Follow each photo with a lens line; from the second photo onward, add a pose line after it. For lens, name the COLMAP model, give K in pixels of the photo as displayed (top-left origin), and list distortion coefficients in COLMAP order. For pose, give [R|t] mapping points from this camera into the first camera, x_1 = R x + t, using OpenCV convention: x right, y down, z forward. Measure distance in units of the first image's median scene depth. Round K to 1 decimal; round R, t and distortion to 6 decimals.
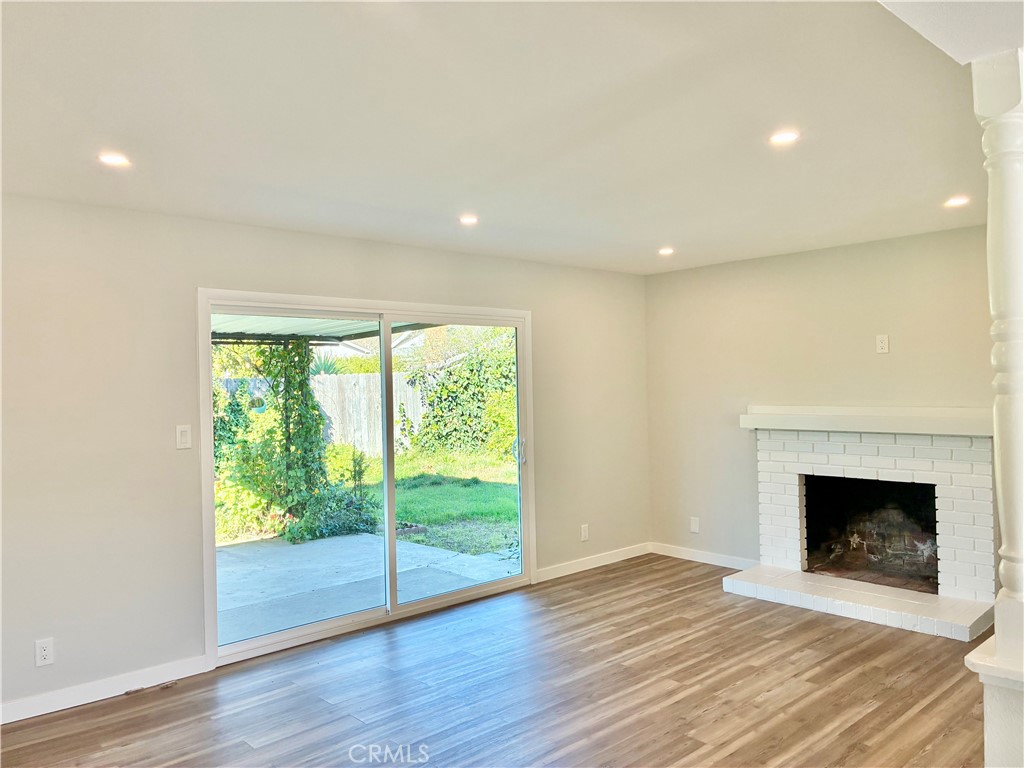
lens RADIAL K [[779.7, 0, 515.3], [0, 779.7, 381.3], [0, 0, 1]] dist [0.007992, -0.019539]
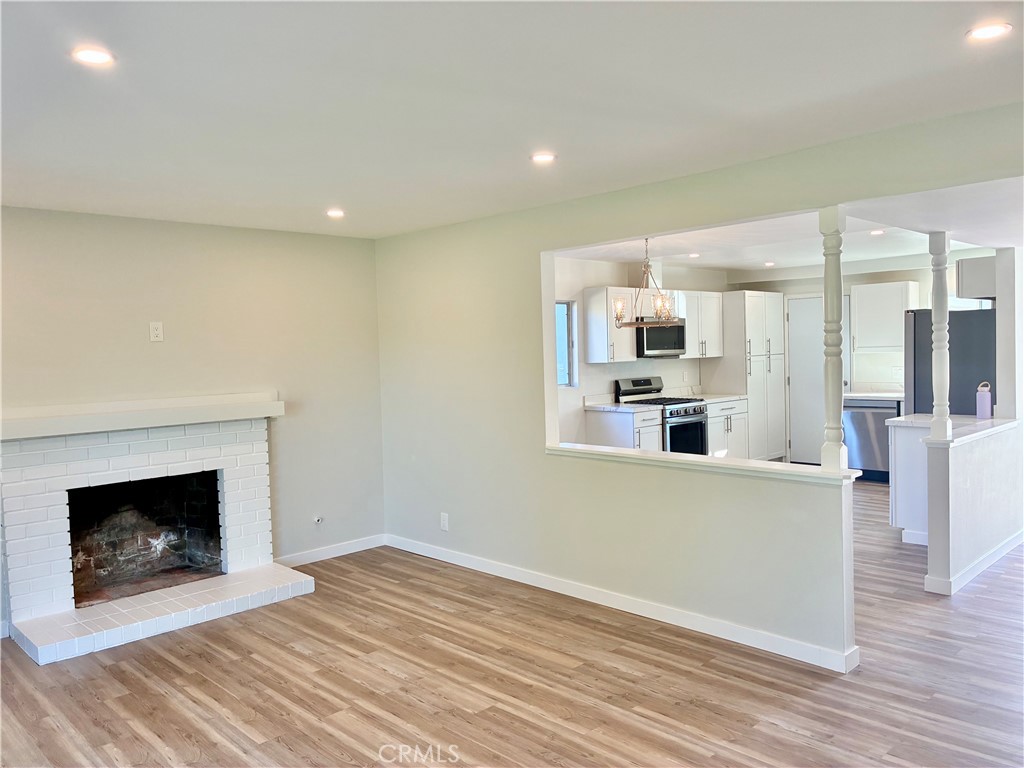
lens RADIAL K [[779.7, 0, 516.3], [0, 779.7, 383.5], [0, 0, 1]] dist [0.007992, -0.019539]
pose [[-0.040760, -0.022919, 0.998906, -0.531883], [0.030207, 0.999252, 0.024159, 0.005095], [-0.998712, 0.031158, -0.040037, 0.668762]]
